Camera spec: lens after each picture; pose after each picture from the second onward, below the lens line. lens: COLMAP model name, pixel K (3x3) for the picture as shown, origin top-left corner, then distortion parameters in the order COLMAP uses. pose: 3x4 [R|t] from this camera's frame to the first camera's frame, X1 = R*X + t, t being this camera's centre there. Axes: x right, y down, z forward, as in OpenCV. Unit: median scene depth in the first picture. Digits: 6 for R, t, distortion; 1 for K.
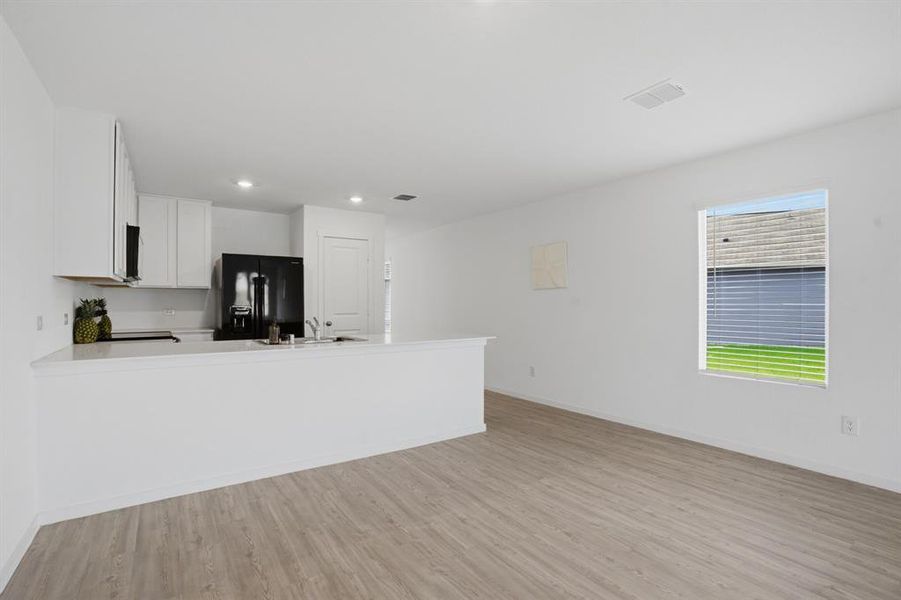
lens RADIAL K [[417.4, 0, 449.5], [0, 417.4, 303.5], [0, 0, 1]] dist [-0.060119, 0.016907]
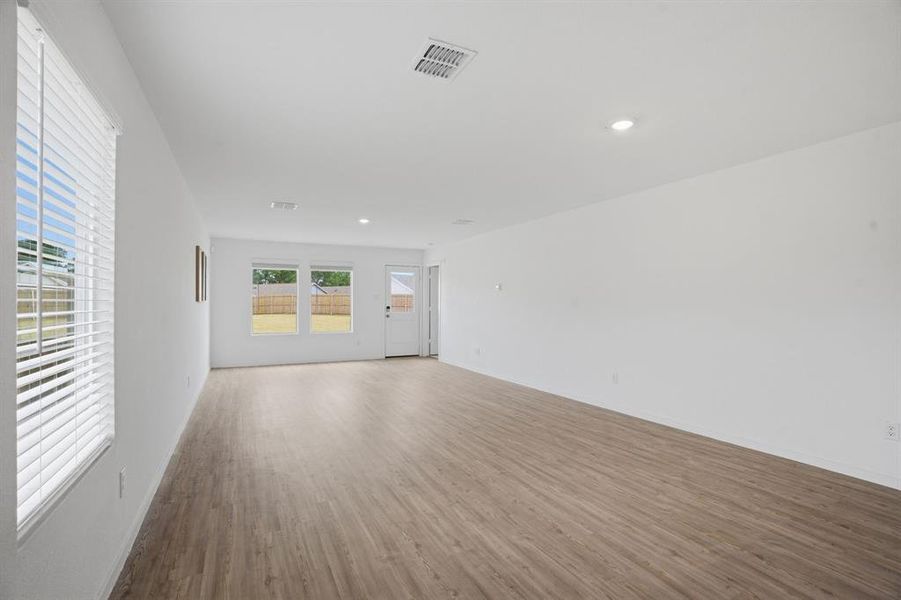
lens RADIAL K [[417.4, 0, 454.9], [0, 417.4, 303.7], [0, 0, 1]] dist [-0.060119, 0.016907]
pose [[-0.992565, -0.001793, 0.121704, 0.407471], [-0.002462, 0.999983, -0.005343, -0.005534], [-0.121693, -0.005603, -0.992552, 1.963995]]
